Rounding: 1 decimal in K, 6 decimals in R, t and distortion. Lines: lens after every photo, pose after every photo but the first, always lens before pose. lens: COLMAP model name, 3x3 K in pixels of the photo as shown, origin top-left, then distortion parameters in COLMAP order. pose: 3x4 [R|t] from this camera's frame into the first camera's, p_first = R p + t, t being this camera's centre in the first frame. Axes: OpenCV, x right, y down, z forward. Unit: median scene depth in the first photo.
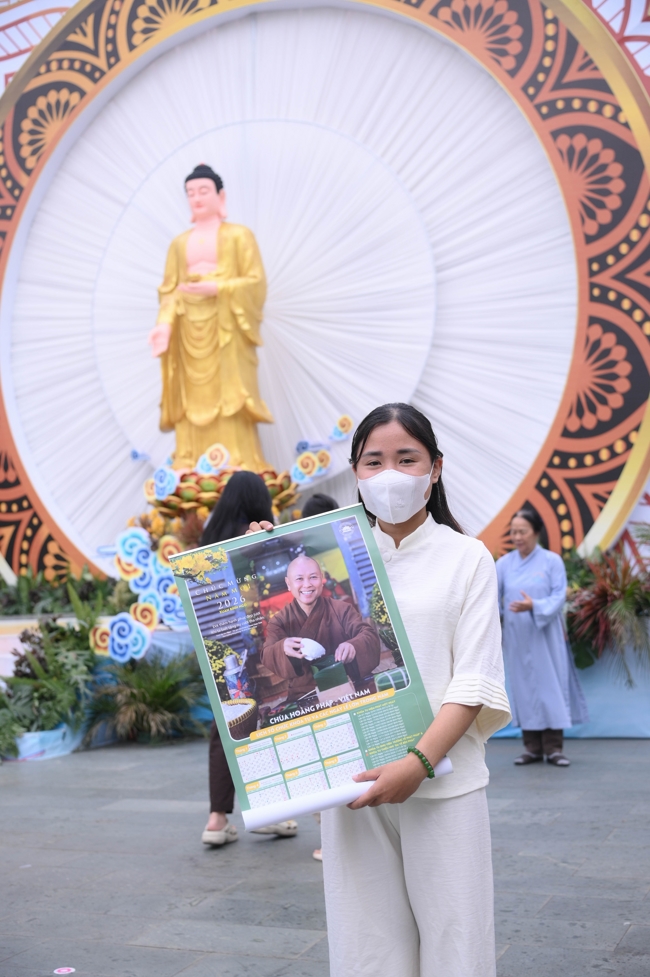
lens RADIAL K [[1285.9, 0, 317.4], [0, 1285.9, 507.8], [0, 0, 1]] dist [-0.010903, 0.000000]
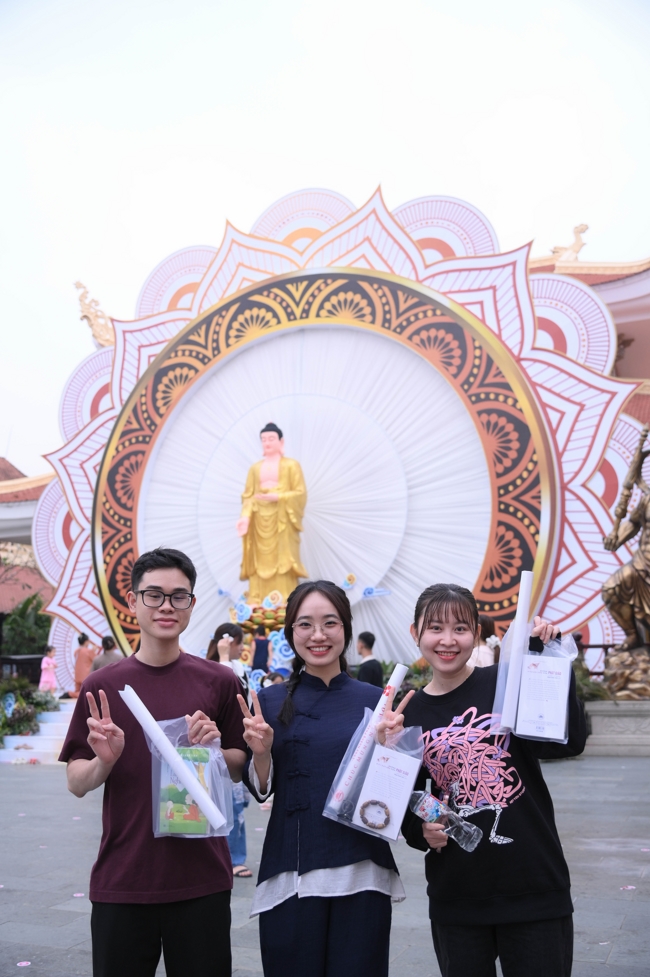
lens RADIAL K [[973.9, 0, 320.9], [0, 973.9, 502.4], [0, 0, 1]] dist [-0.062847, 0.000000]
pose [[0.999542, 0.030211, 0.001986, -0.023543], [-0.029808, 0.993461, -0.110214, -0.024593], [-0.005303, 0.110104, 0.993906, -0.261130]]
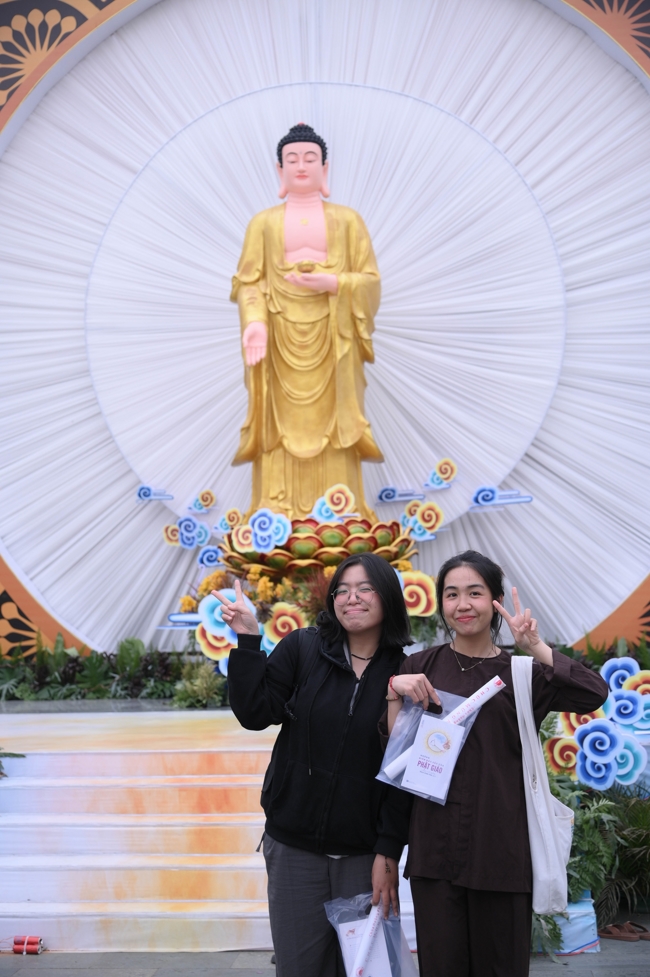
lens RADIAL K [[1388.1, 0, 331.6], [0, 1388.1, 502.1], [0, 0, 1]] dist [-0.002486, 0.000000]
pose [[0.953349, 0.058078, 0.296232, -0.310668], [-0.041730, 0.997252, -0.061221, 0.011486], [-0.298974, 0.046003, 0.953152, 0.205139]]
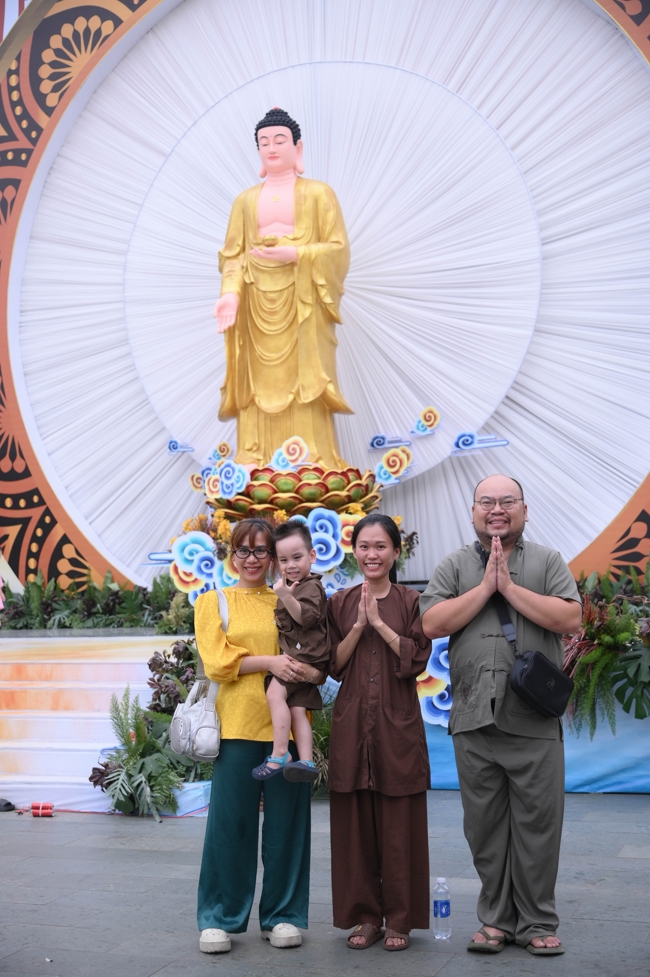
lens RADIAL K [[1428.8, 0, 316.3], [0, 1428.8, 507.7], [0, 0, 1]] dist [-0.007159, 0.000000]
pose [[0.997918, 0.026684, 0.058709, -0.112912], [-0.026621, 0.999644, -0.001863, -0.000379], [-0.058738, 0.000296, 0.998273, 0.047822]]
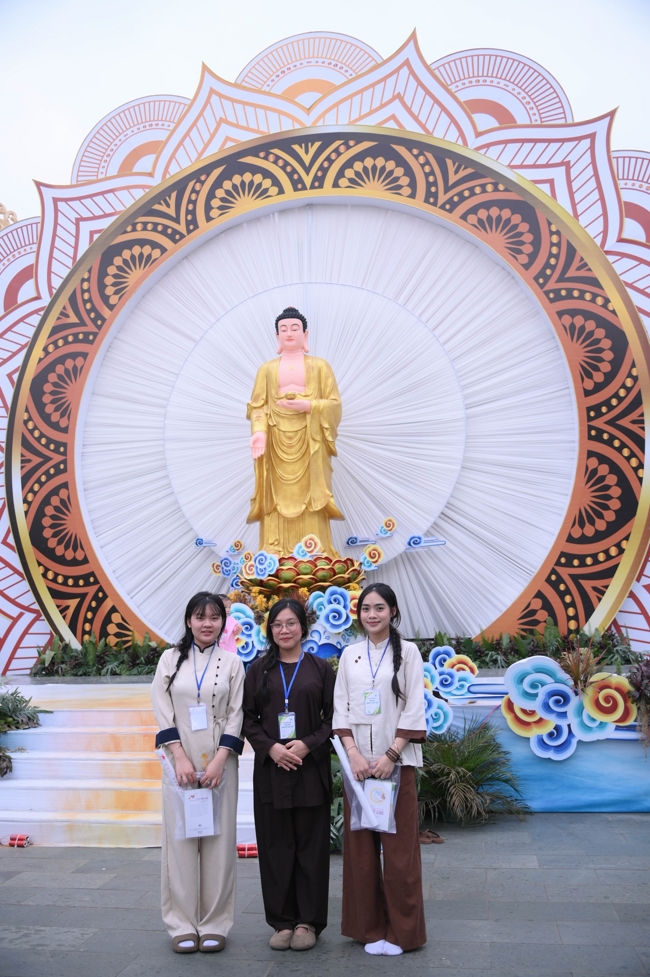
lens RADIAL K [[859.5, 0, 327.3], [0, 859.5, 495.4], [0, 0, 1]] dist [-0.047741, 0.024299]
pose [[0.972720, 0.060022, 0.224082, -0.230933], [-0.033031, 0.991941, -0.122317, 0.010919], [-0.229618, 0.111578, 0.966864, 0.217797]]
